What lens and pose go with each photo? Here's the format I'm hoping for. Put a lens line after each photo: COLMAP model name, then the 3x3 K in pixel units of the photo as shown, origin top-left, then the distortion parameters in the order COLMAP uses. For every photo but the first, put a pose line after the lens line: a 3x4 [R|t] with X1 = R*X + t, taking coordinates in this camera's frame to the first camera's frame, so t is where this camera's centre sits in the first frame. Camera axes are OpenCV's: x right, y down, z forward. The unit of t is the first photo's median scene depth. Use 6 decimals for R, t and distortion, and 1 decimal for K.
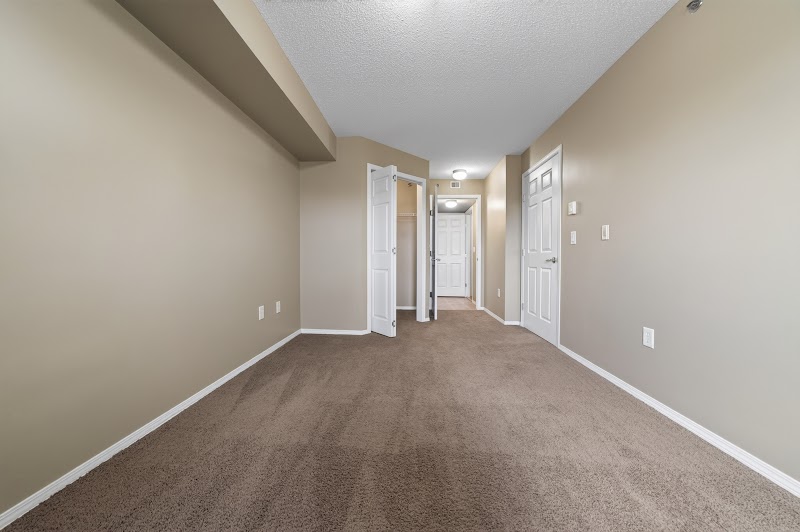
lens RADIAL K [[272.7, 0, 403.8], [0, 272.7, 260.0], [0, 0, 1]] dist [-0.008565, 0.001459]
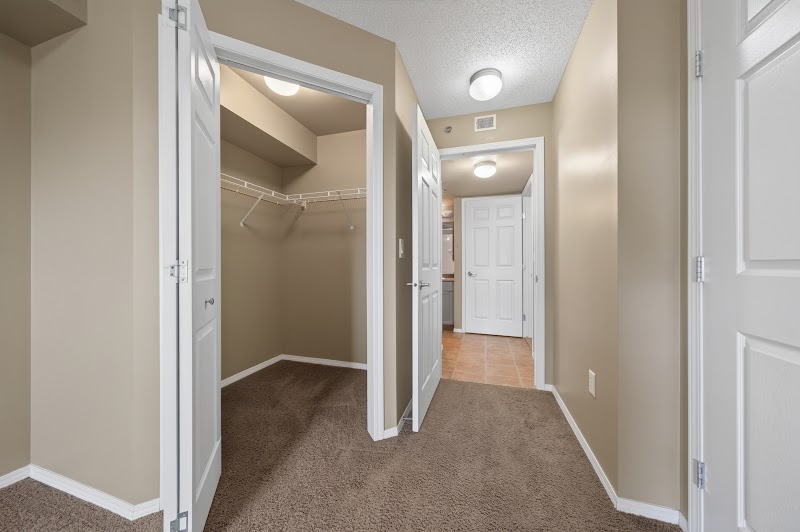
lens RADIAL K [[272.7, 0, 401.9], [0, 272.7, 266.5], [0, 0, 1]] dist [-0.008565, 0.001459]
pose [[0.968225, -0.004584, -0.250037, 0.236808], [0.005273, 0.999984, 0.002087, -0.036253], [0.250023, -0.003339, 0.968234, 0.713857]]
